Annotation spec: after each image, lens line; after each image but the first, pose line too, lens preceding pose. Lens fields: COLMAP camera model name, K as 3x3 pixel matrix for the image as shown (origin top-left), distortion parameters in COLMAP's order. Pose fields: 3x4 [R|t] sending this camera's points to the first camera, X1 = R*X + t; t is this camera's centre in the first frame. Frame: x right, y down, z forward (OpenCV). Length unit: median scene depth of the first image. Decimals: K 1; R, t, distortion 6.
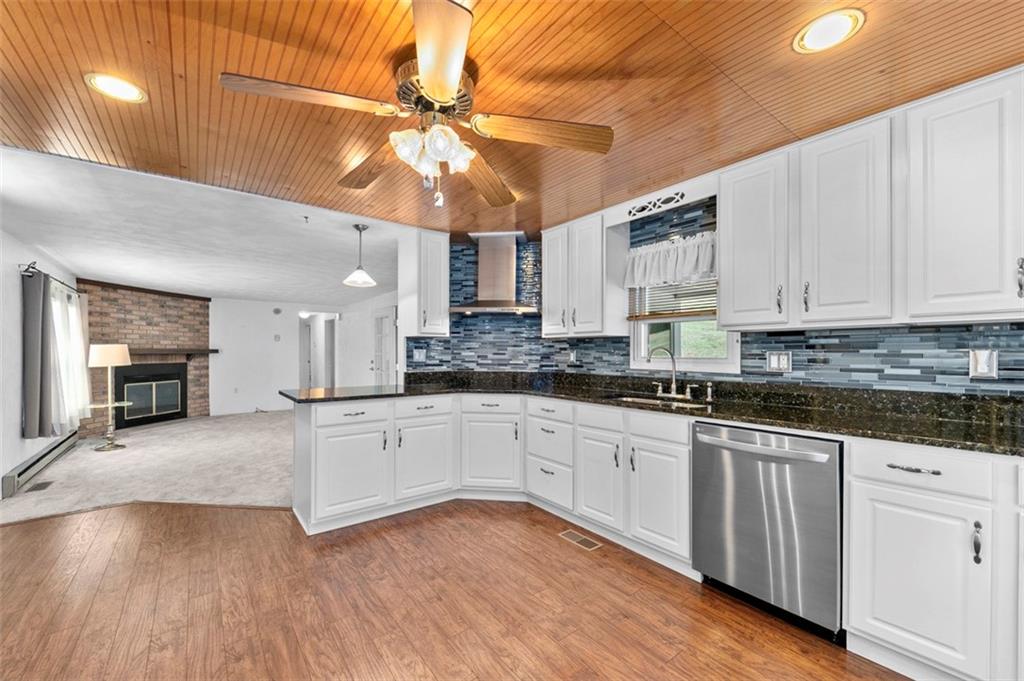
lens RADIAL K [[403.5, 0, 503.5], [0, 403.5, 351.6], [0, 0, 1]] dist [0.003239, -0.000718]
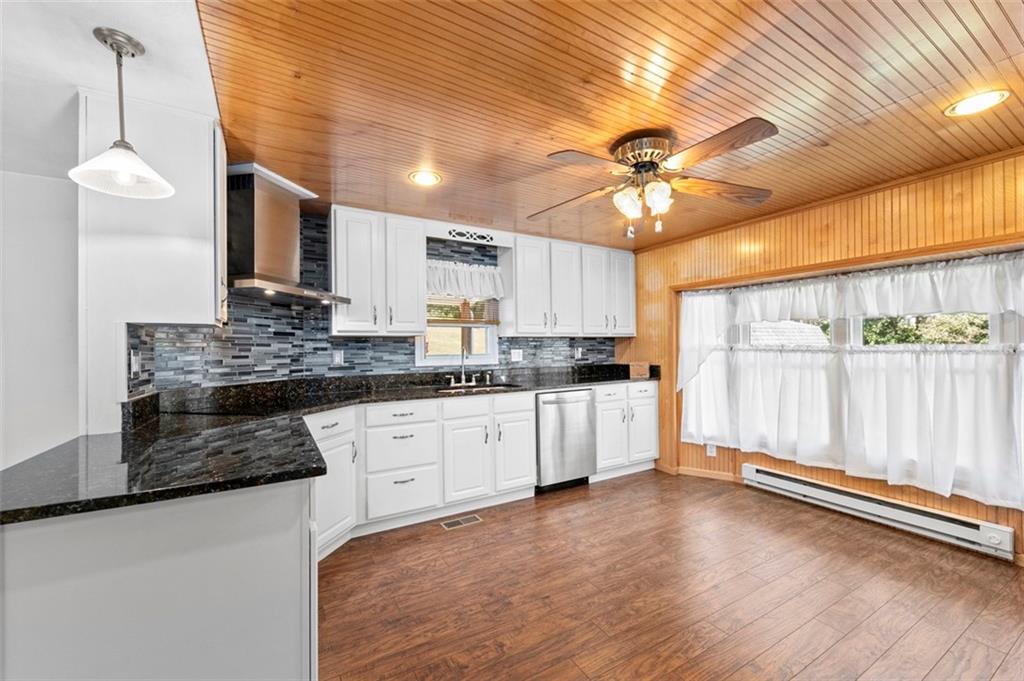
lens RADIAL K [[403.5, 0, 511.2], [0, 403.5, 344.9], [0, 0, 1]] dist [0.003239, -0.000718]
pose [[0.118700, 0.006241, 0.992911, -0.682480], [0.011937, 0.999899, -0.007712, -0.004025], [-0.992858, 0.012768, 0.118613, 0.561757]]
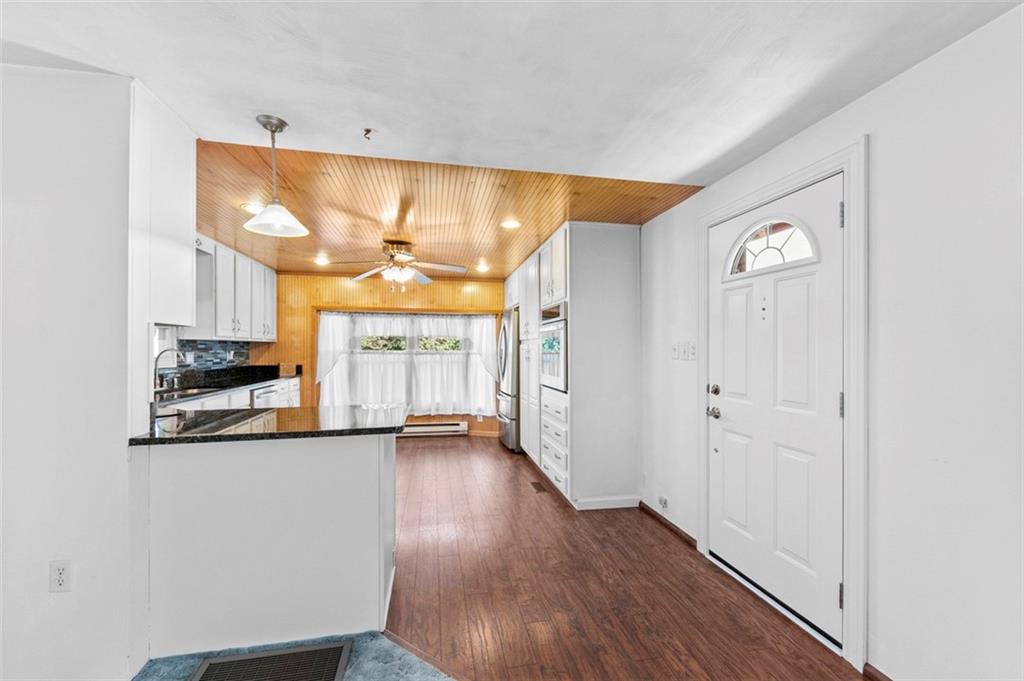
lens RADIAL K [[403.5, 0, 506.3], [0, 403.5, 348.0], [0, 0, 1]] dist [0.003239, -0.000718]
pose [[-0.893353, 0.002991, 0.449346, -0.848792], [0.001861, 0.999994, -0.002957, -0.006285], [-0.449352, -0.001805, -0.893353, 1.302278]]
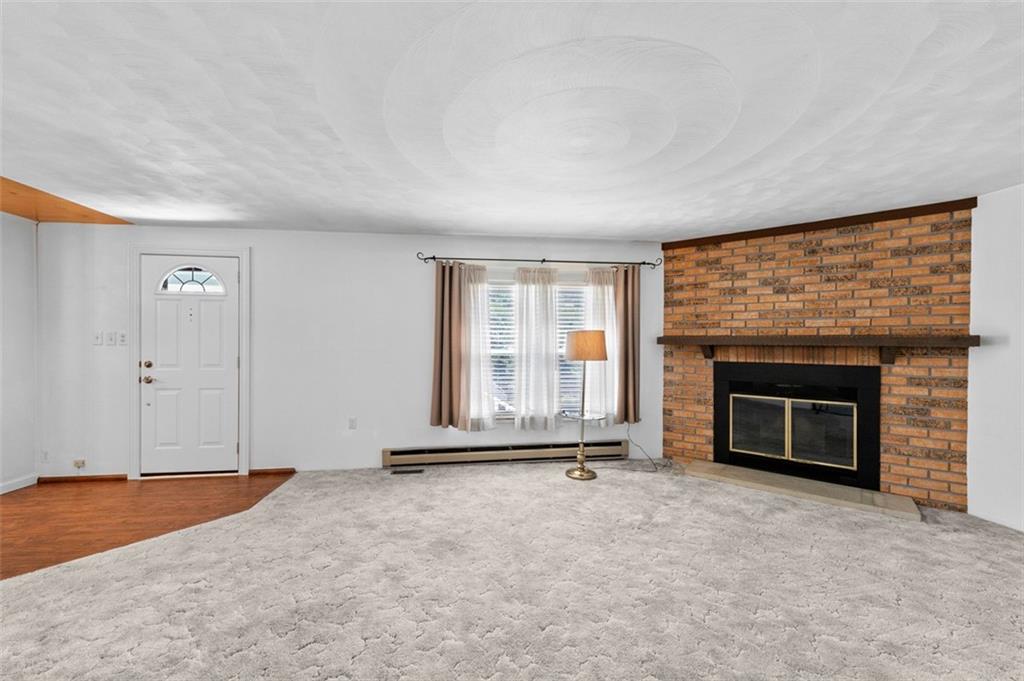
lens RADIAL K [[403.5, 0, 518.2], [0, 403.5, 344.7], [0, 0, 1]] dist [0.003239, -0.000718]
pose [[-0.502675, 0.008166, -0.864437, -0.434994], [-0.002521, 0.999937, 0.010912, -0.000443], [0.864472, 0.007664, -0.502623, 1.874266]]
